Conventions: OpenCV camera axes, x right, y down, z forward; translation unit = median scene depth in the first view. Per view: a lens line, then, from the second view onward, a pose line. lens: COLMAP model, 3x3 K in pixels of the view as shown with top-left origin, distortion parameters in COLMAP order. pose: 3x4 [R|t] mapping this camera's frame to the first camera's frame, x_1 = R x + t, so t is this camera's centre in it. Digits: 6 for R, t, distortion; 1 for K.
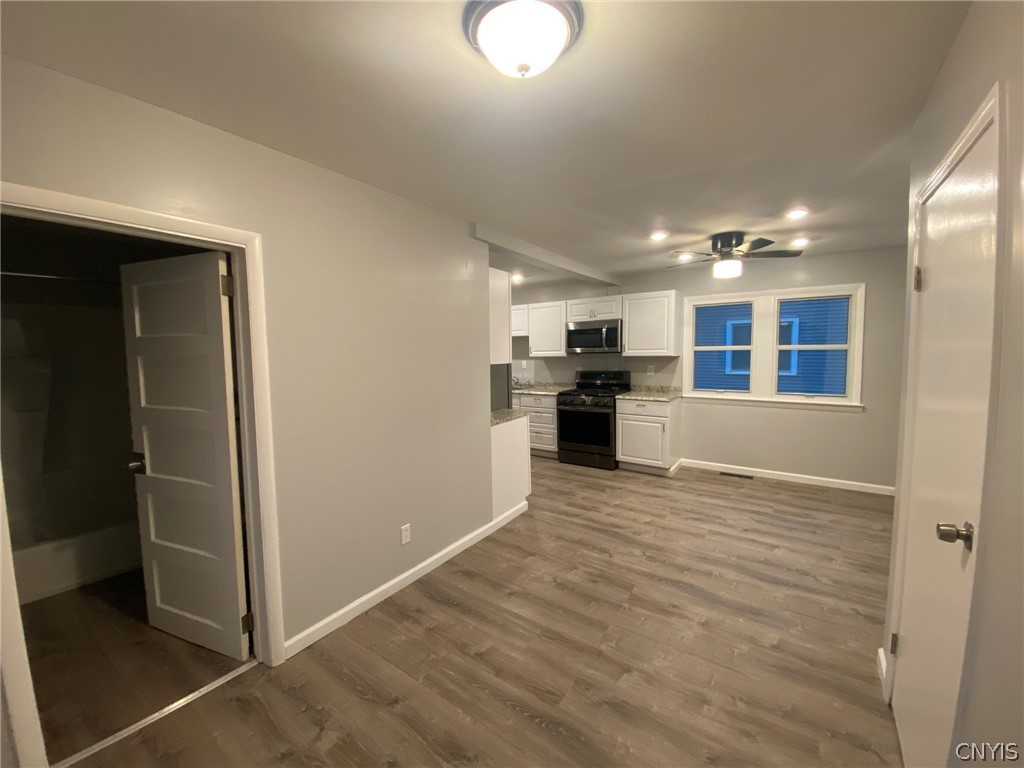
lens RADIAL K [[413.7, 0, 505.7], [0, 413.7, 379.2], [0, 0, 1]] dist [0.013572, -0.017466]
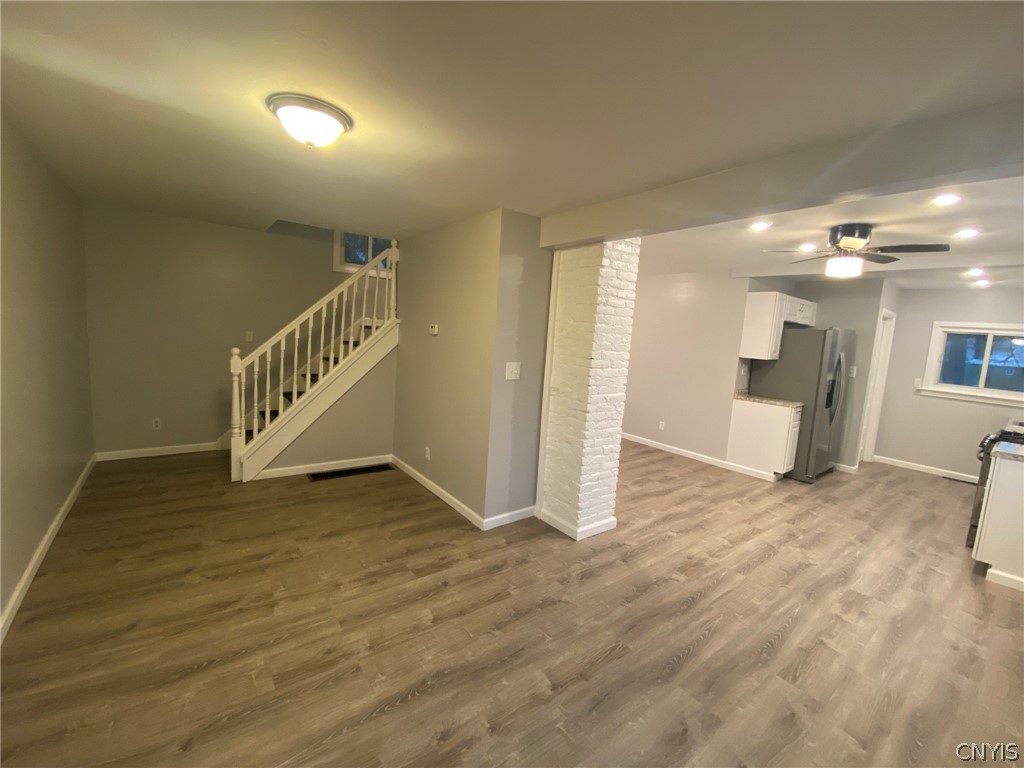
lens RADIAL K [[413.7, 0, 507.0], [0, 413.7, 378.4], [0, 0, 1]] dist [0.013572, -0.017466]
pose [[-0.301676, 0.108991, -0.947160, 1.323782], [-0.130024, 0.979459, 0.154121, -0.065704], [0.944503, 0.169648, -0.281308, 0.515481]]
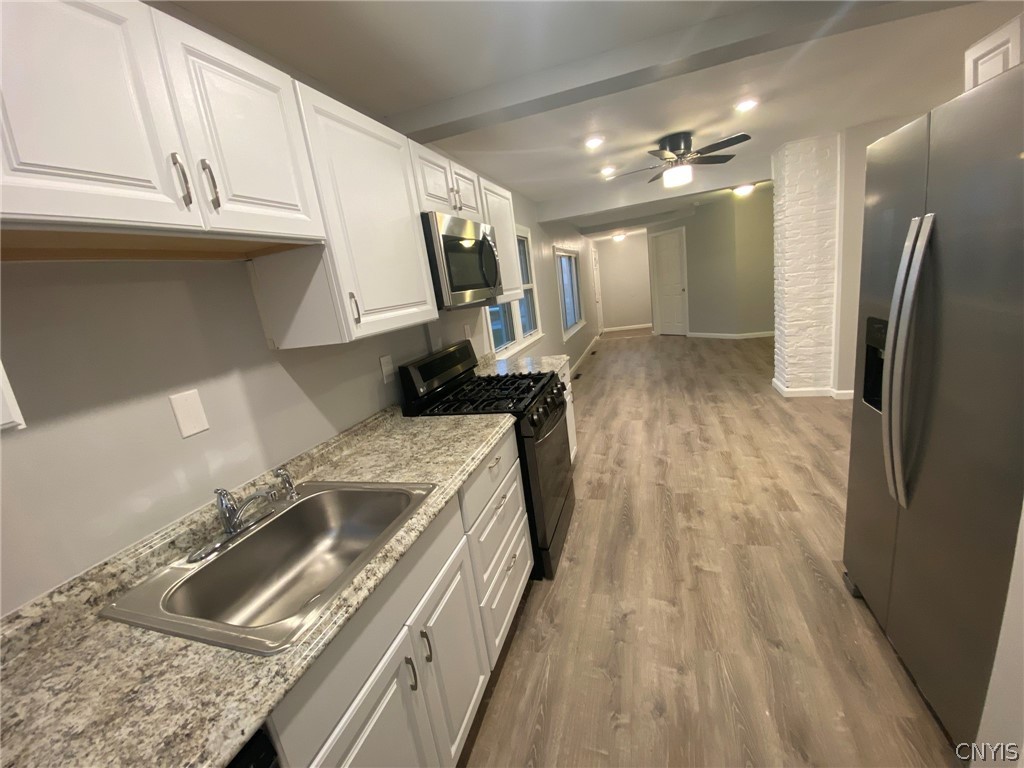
lens RADIAL K [[413.7, 0, 504.6], [0, 413.7, 377.5], [0, 0, 1]] dist [0.013572, -0.017466]
pose [[-0.283459, -0.147581, 0.947560, -0.263946], [0.214581, 0.953273, 0.212662, -0.095027], [-0.934669, 0.263610, -0.238546, 1.424918]]
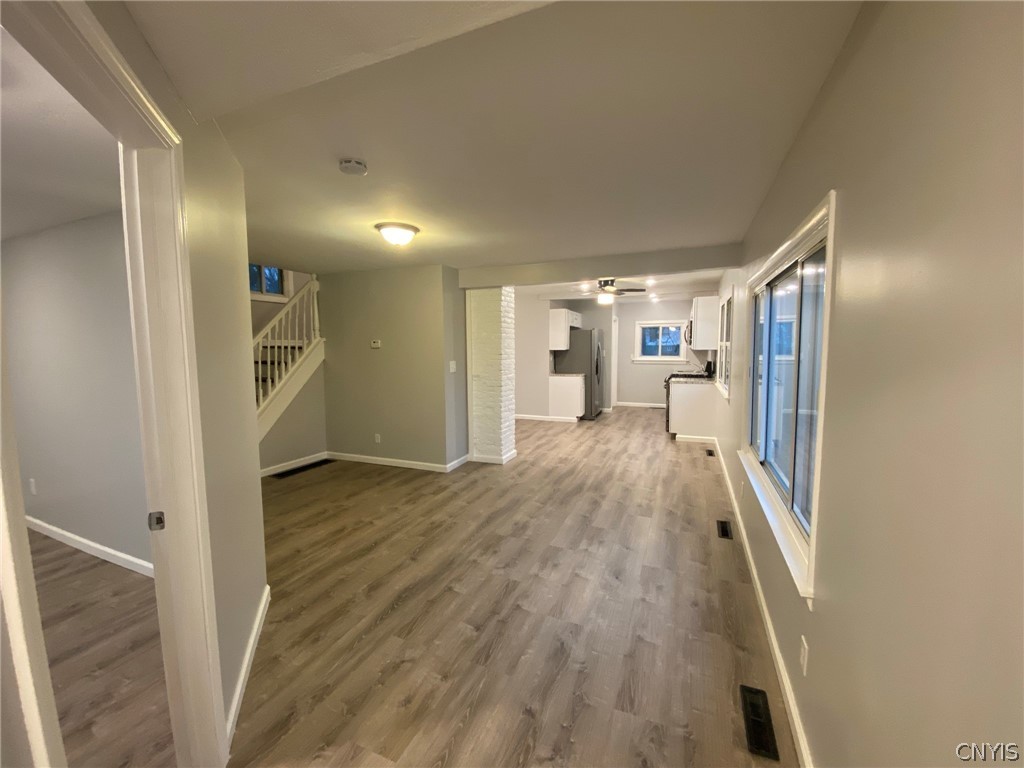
lens RADIAL K [[413.7, 0, 507.5], [0, 413.7, 374.1], [0, 0, 1]] dist [0.013572, -0.017466]
pose [[0.218208, 0.086883, -0.972027, 1.794315], [-0.072778, 0.994704, 0.072573, -0.038890], [0.973185, 0.054906, 0.223376, 0.193686]]
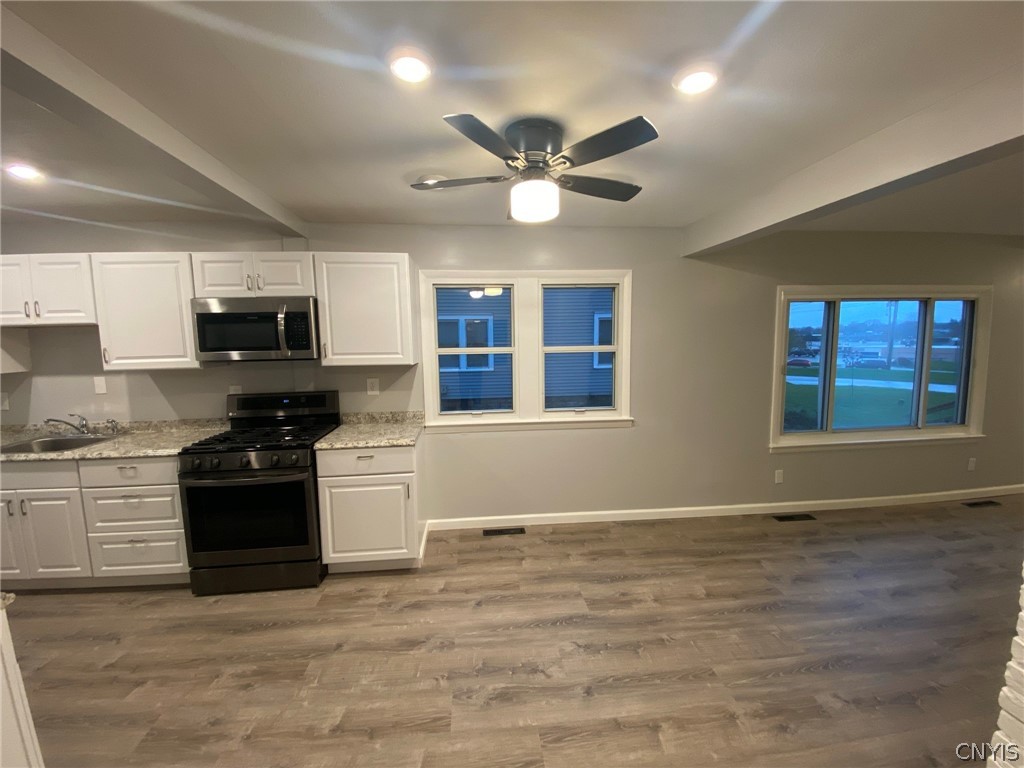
lens RADIAL K [[413.7, 0, 510.8], [0, 413.7, 379.3], [0, 0, 1]] dist [0.013572, -0.017466]
pose [[0.752541, -0.058918, 0.655905, 0.138345], [0.049981, 0.998227, 0.032322, -0.054977], [-0.656646, 0.008459, 0.754151, 0.534773]]
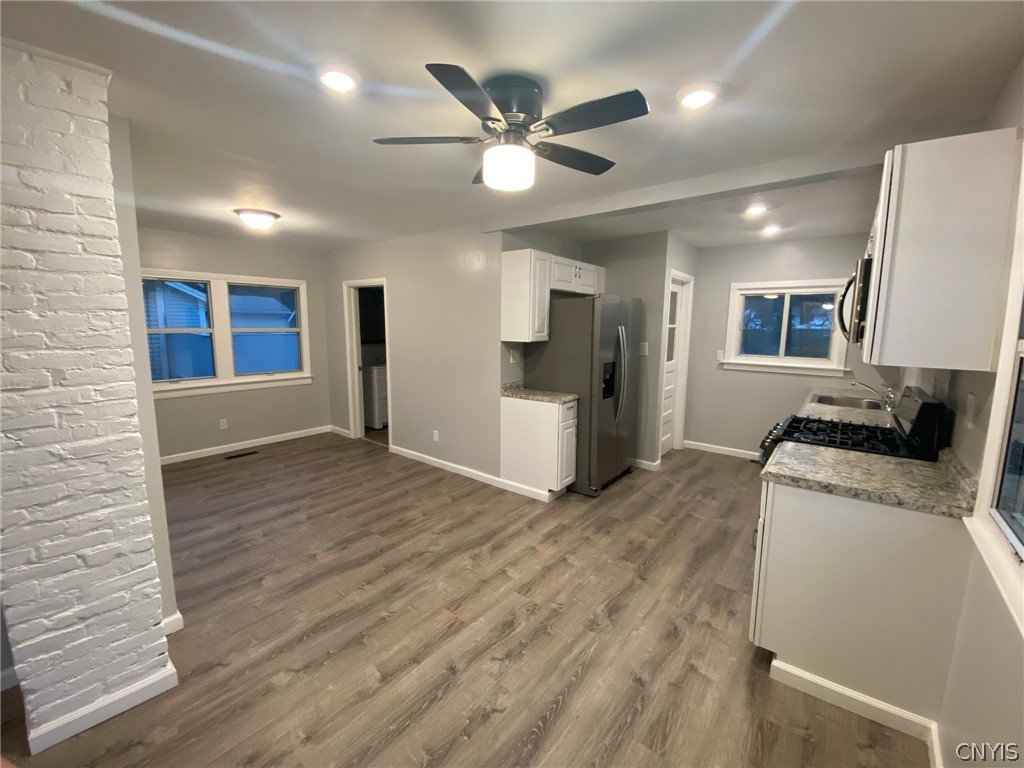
lens RADIAL K [[413.7, 0, 506.5], [0, 413.7, 380.1], [0, 0, 1]] dist [0.013572, -0.017466]
pose [[-0.065792, 0.150959, -0.986348, 0.862148], [-0.081982, 0.984330, 0.156119, -0.083287], [0.994460, 0.091134, -0.052385, 0.870684]]
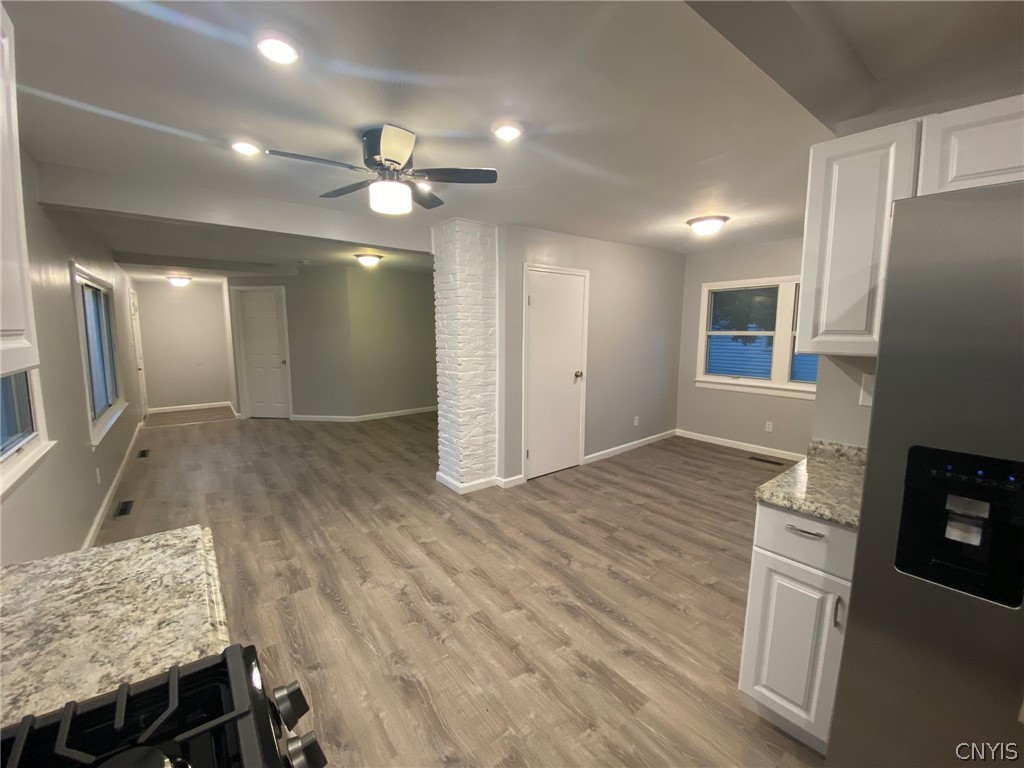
lens RADIAL K [[413.7, 0, 511.0], [0, 413.7, 377.1], [0, 0, 1]] dist [0.013572, -0.017466]
pose [[-0.959385, -0.017846, 0.281534, 0.156186], [0.035521, 0.982412, 0.183318, -0.093251], [-0.279854, 0.185873, -0.941877, 1.311809]]
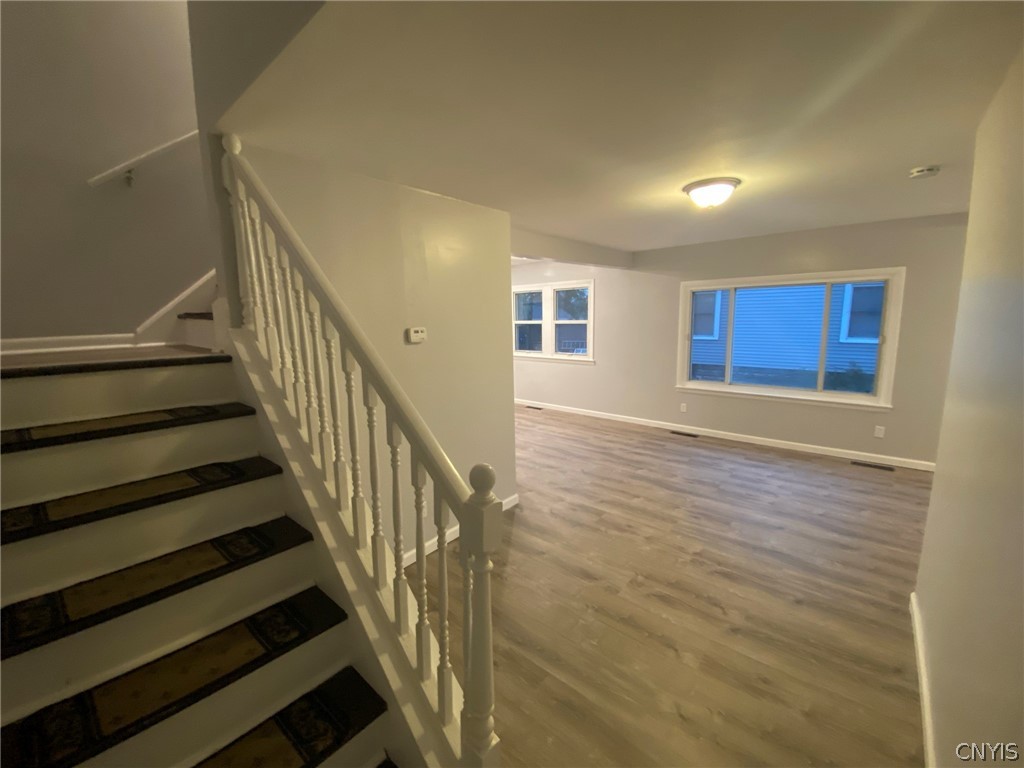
lens RADIAL K [[413.7, 0, 506.0], [0, 413.7, 380.3], [0, 0, 1]] dist [0.013572, -0.017466]
pose [[0.995048, 0.010138, -0.098880, 0.692359], [-0.001308, 0.996035, 0.088957, 0.000796], [0.099390, -0.088387, 0.991115, -0.549775]]
